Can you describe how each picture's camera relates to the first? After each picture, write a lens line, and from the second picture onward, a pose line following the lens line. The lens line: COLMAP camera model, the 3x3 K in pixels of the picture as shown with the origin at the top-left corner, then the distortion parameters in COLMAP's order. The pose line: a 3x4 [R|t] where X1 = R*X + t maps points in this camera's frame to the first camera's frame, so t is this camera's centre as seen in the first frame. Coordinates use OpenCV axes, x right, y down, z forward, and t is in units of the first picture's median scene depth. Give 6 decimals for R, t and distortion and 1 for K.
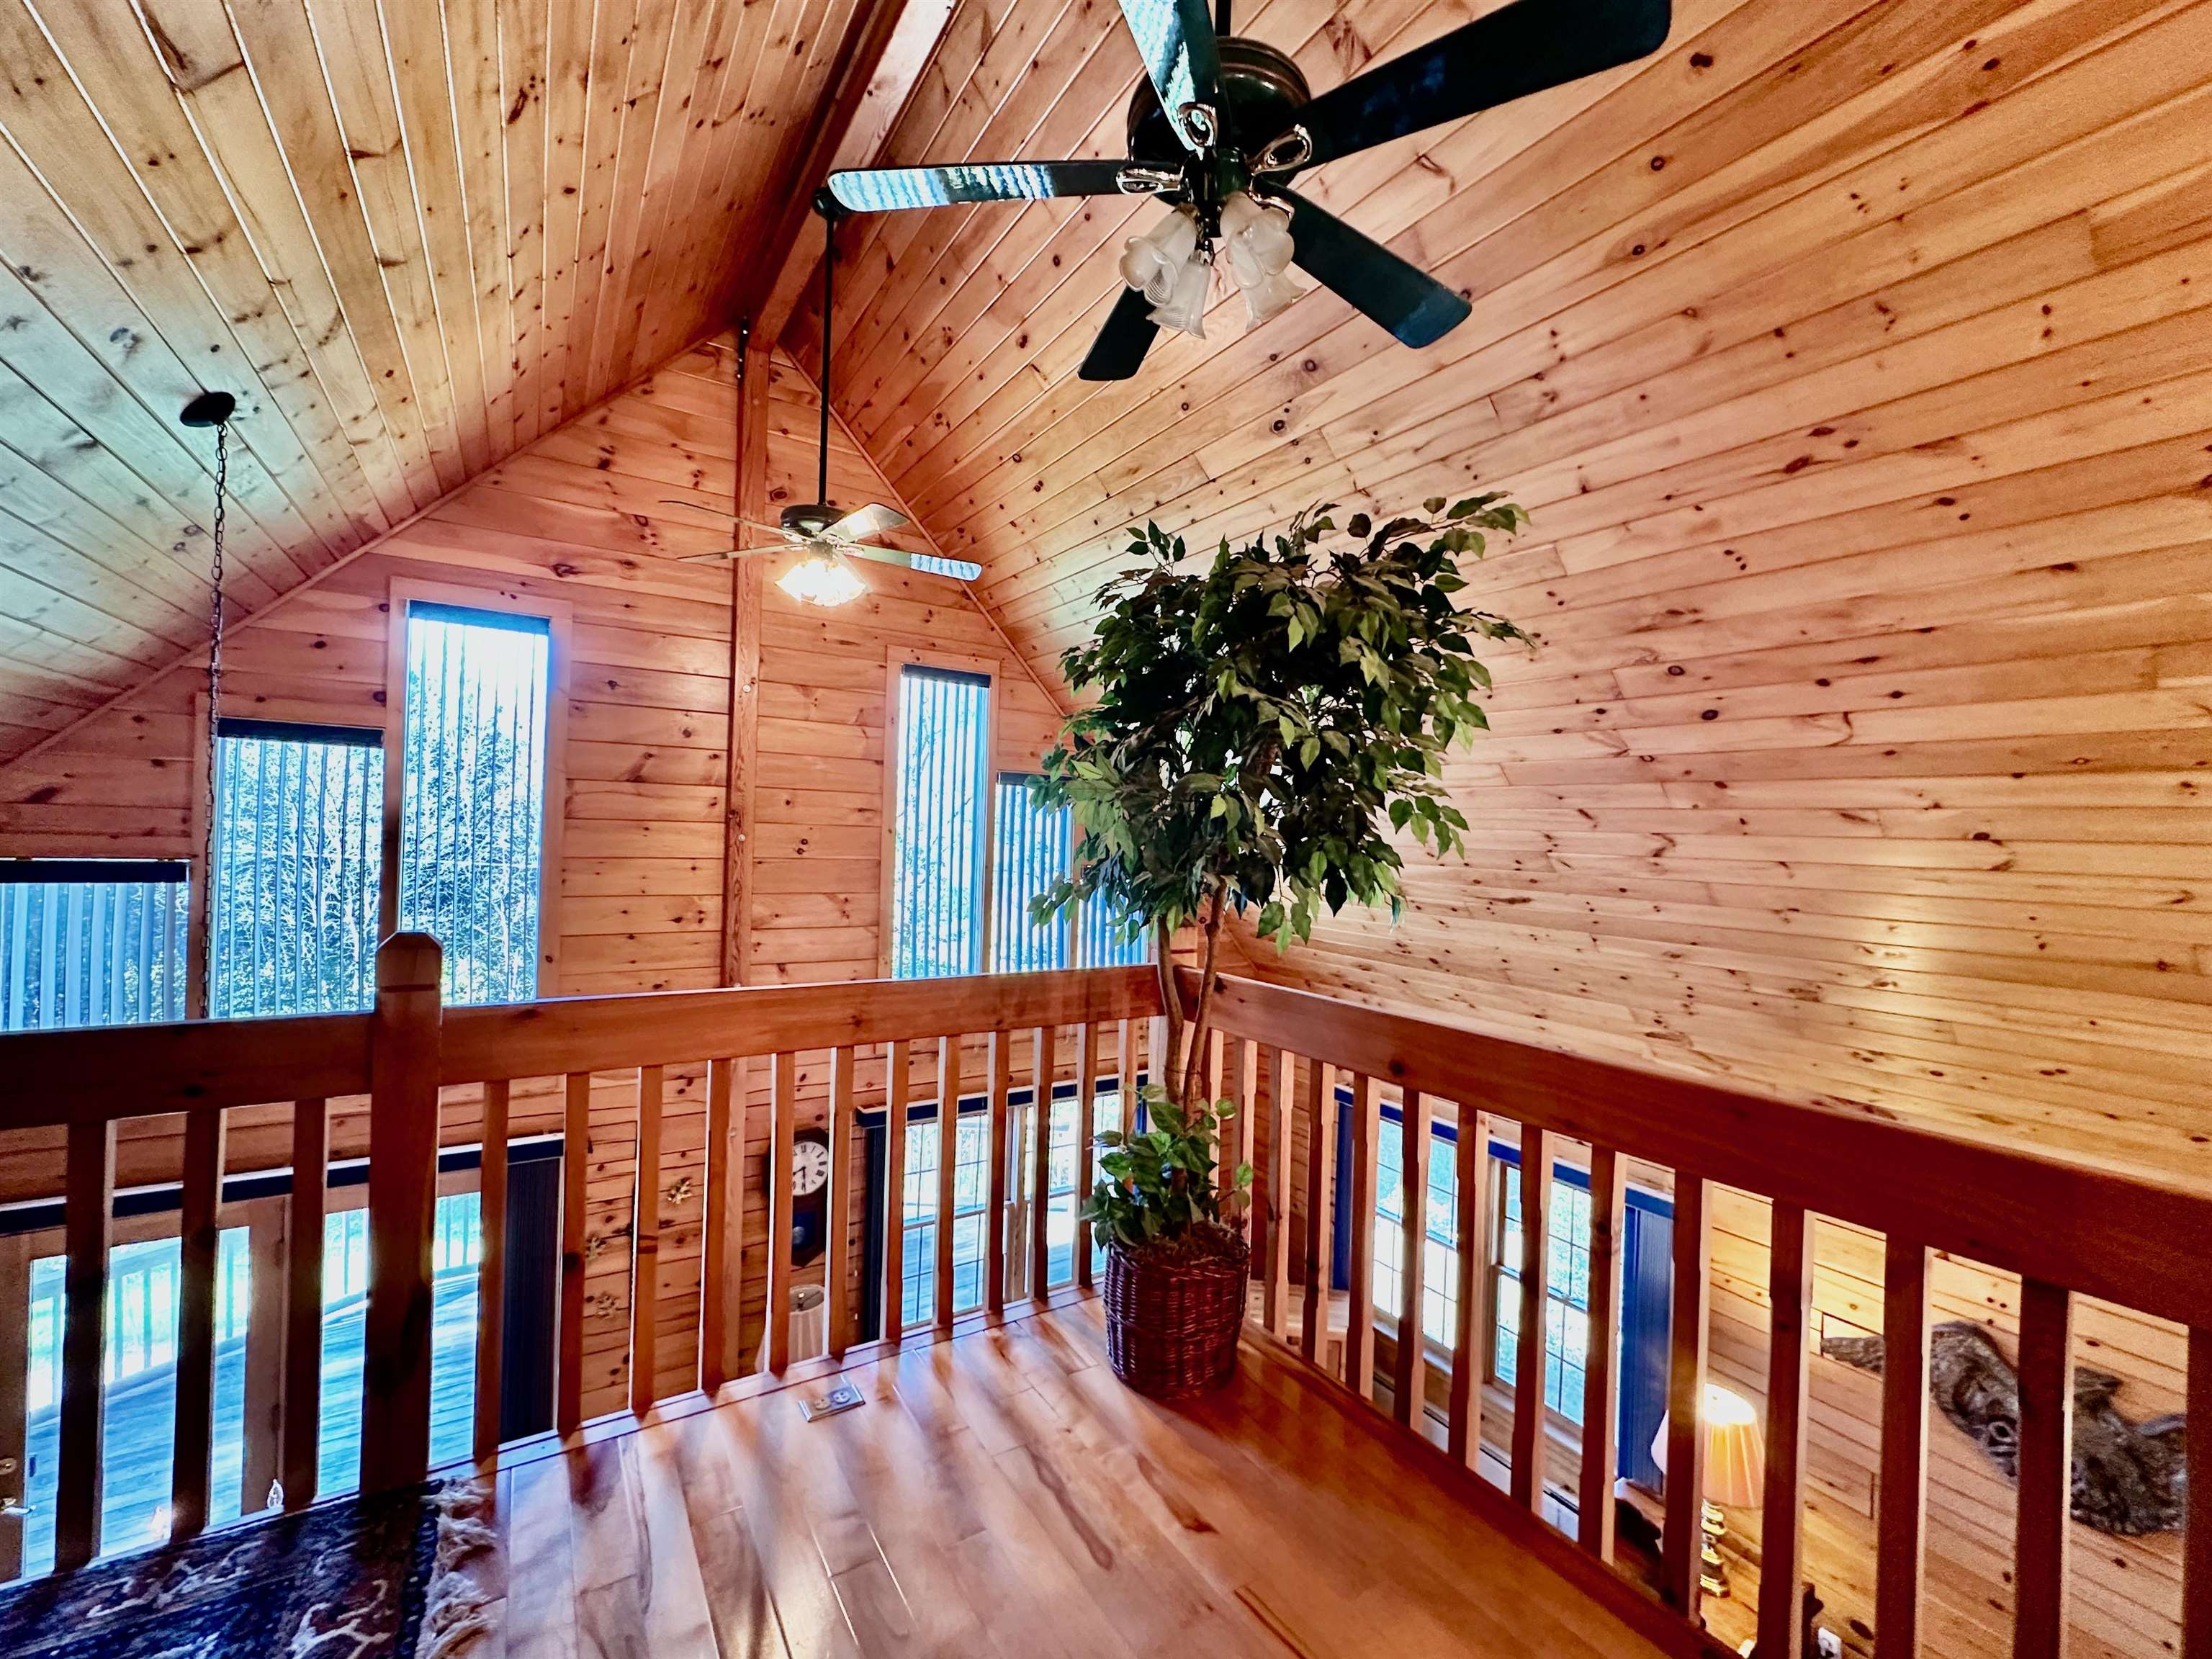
lens RADIAL K [[883.6, 0, 1098.5], [0, 883.6, 834.0], [0, 0, 1]] dist [0.000623, 0.000401]
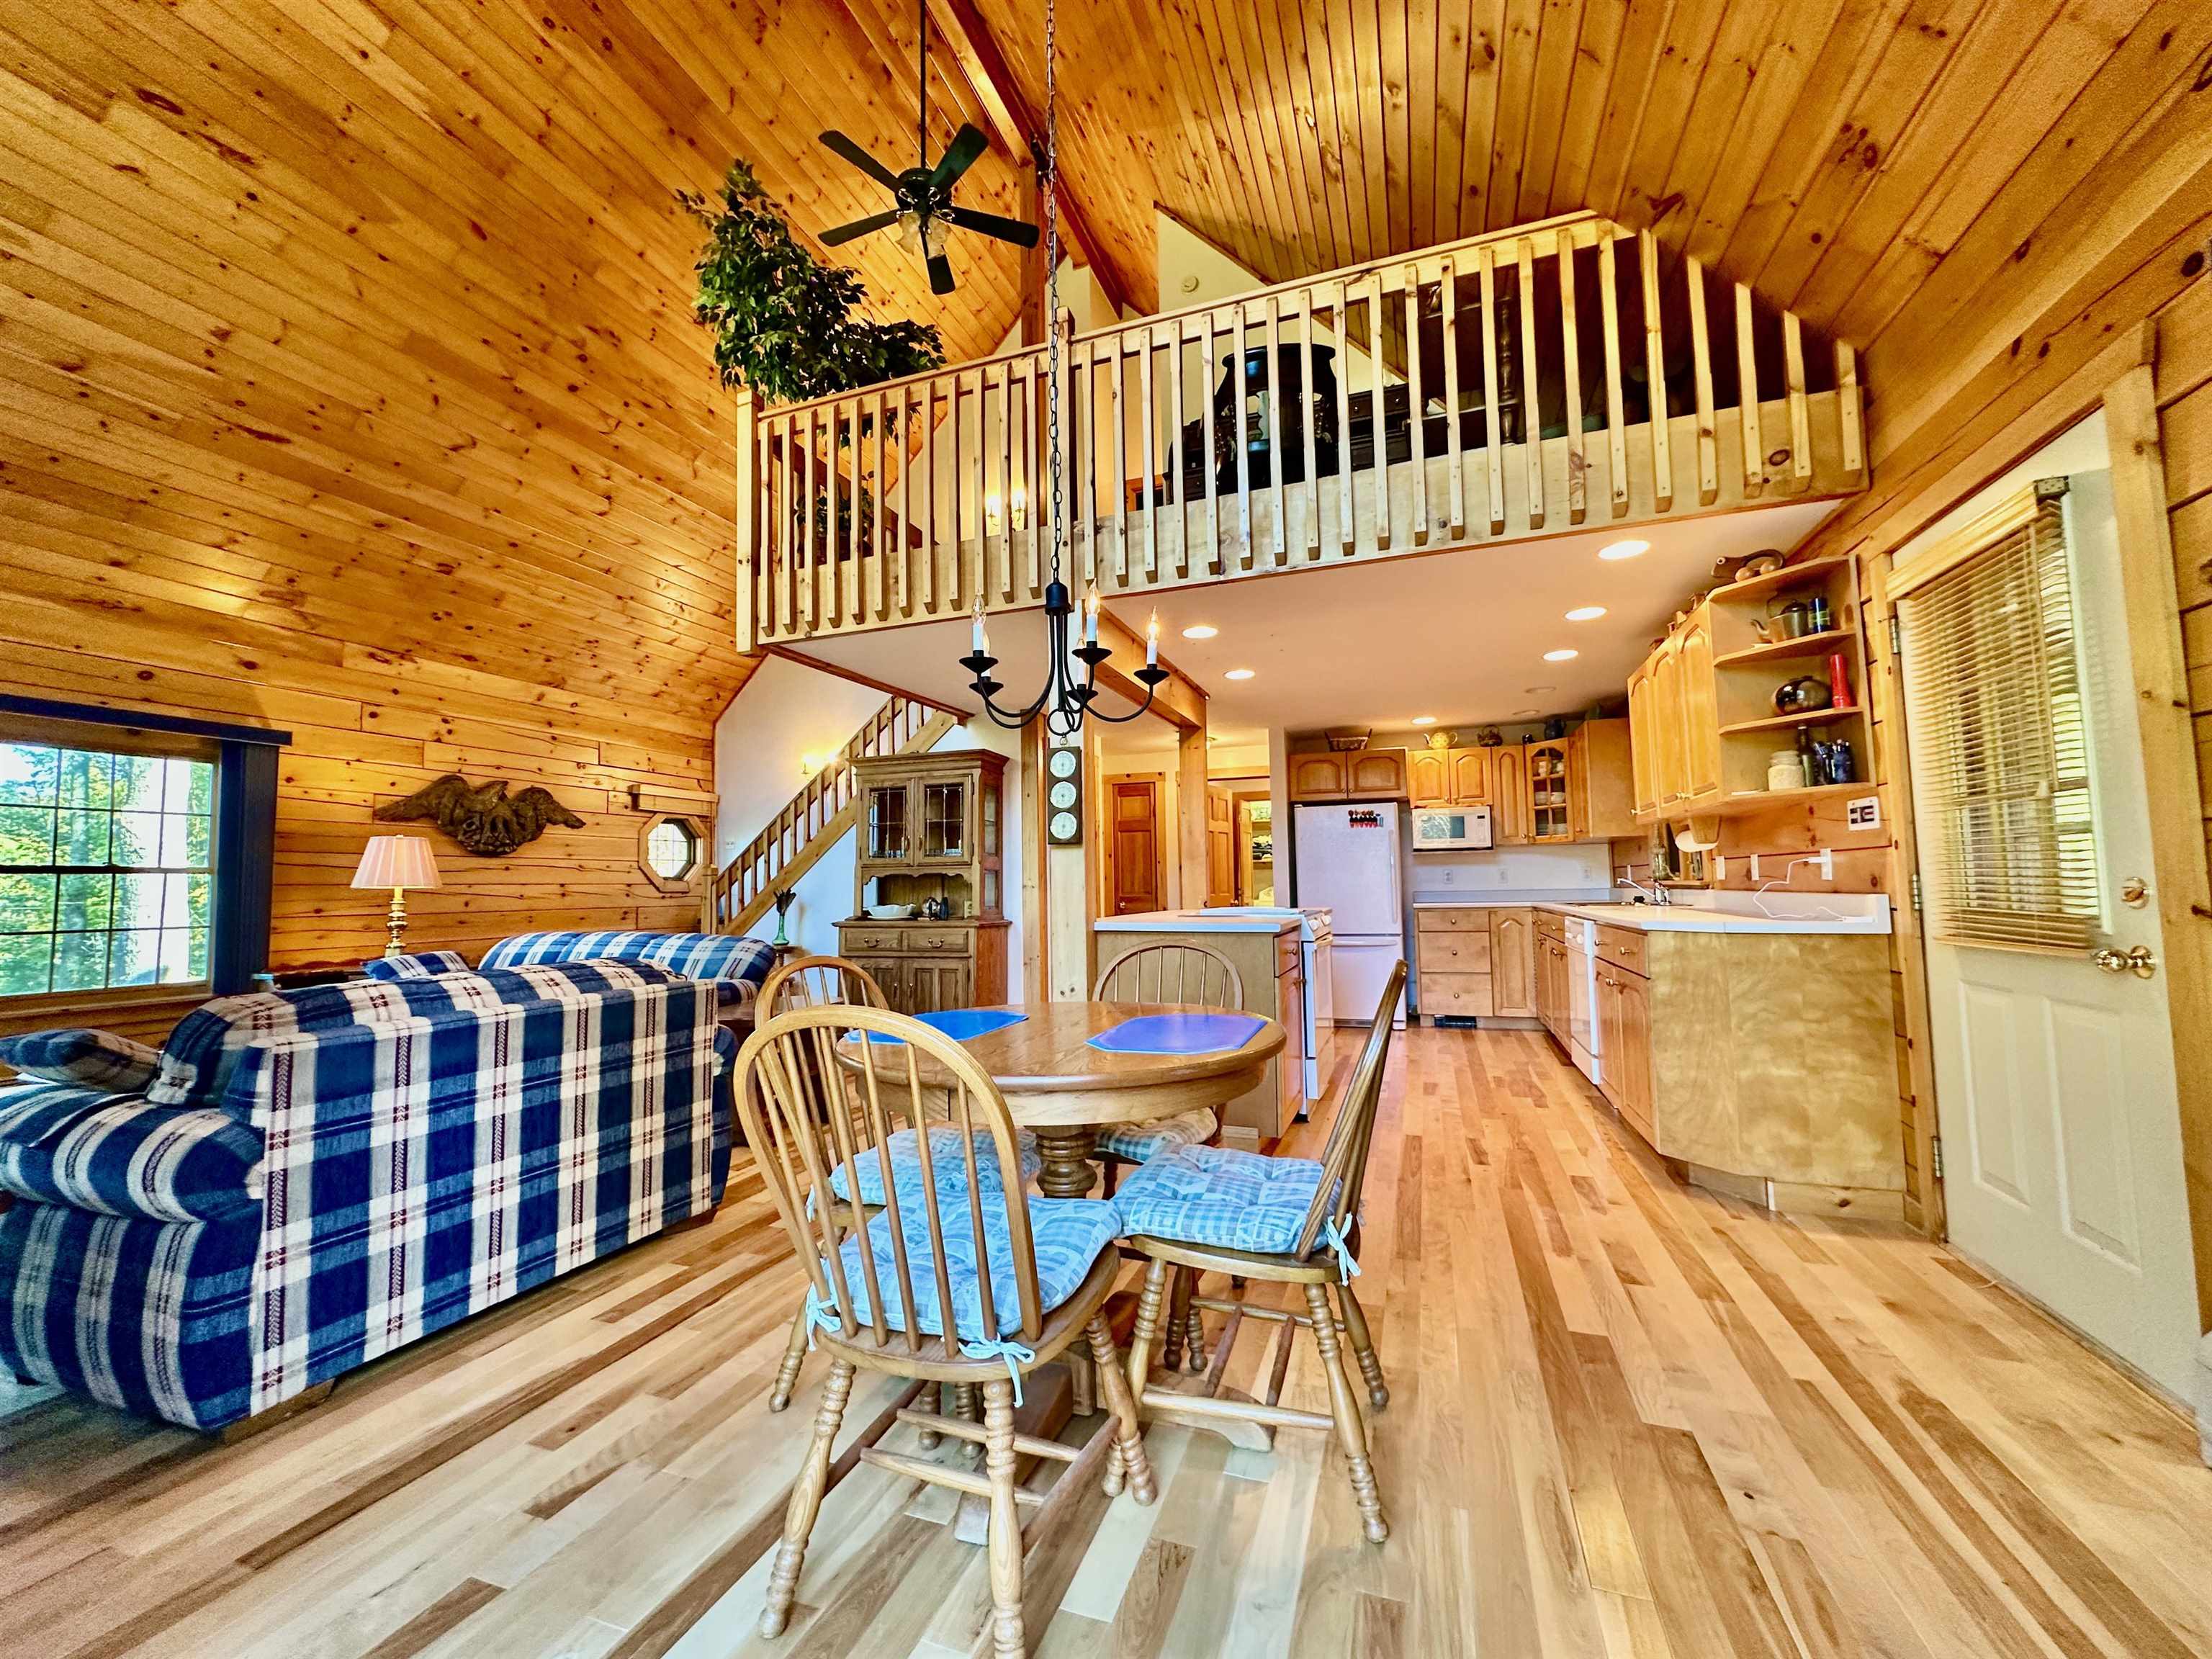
lens RADIAL K [[883.6, 0, 1106.4], [0, 883.6, 824.3], [0, 0, 1]] dist [0.000623, 0.000401]
pose [[-0.607850, 0.029969, 0.793486, -1.047877], [-0.008075, 0.999003, -0.043917, 0.623098], [-0.794011, -0.033102, -0.607002, 0.887681]]
